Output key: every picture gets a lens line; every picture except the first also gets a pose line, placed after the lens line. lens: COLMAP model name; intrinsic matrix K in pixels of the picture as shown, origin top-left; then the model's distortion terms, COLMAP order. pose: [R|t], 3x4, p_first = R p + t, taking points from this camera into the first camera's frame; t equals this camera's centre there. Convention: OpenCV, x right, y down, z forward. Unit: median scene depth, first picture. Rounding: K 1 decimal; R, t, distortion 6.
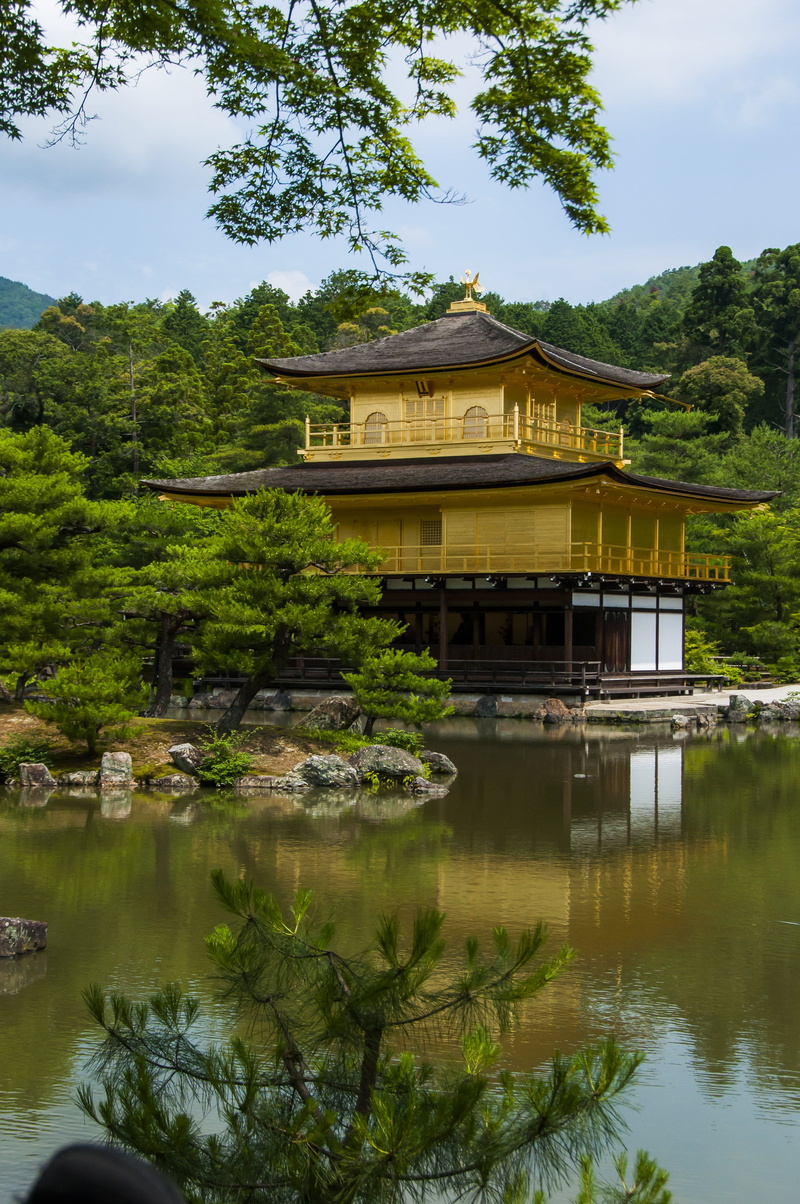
lens RADIAL K [[1920.2, 0, 400.0], [0, 1920.2, 602.0], [0, 0, 1]] dist [0.005004, -0.006844]
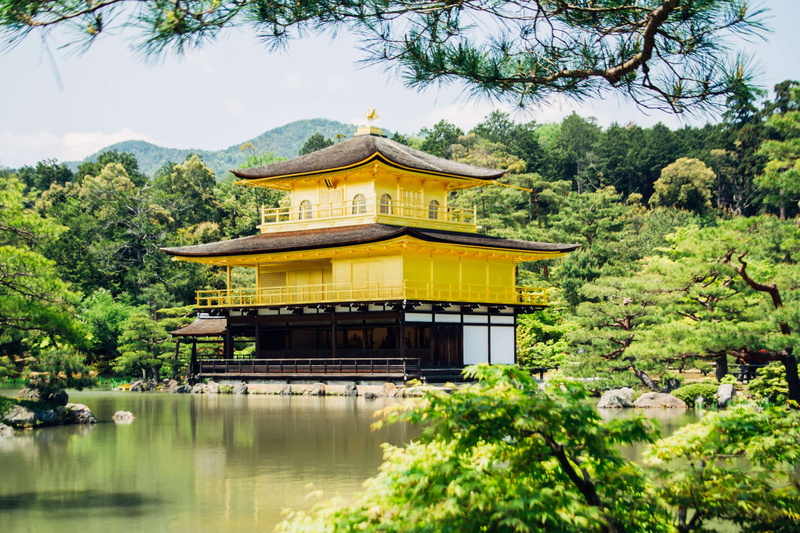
lens RADIAL K [[1275.9, 0, 400.0], [0, 1275.9, 266.5], [0, 0, 1]] dist [0.005004, -0.006844]
pose [[0.986393, -0.026429, -0.162267, 0.236025], [0.018030, 0.998431, -0.053020, 0.011188], [0.163414, 0.049373, 0.985321, -0.000564]]
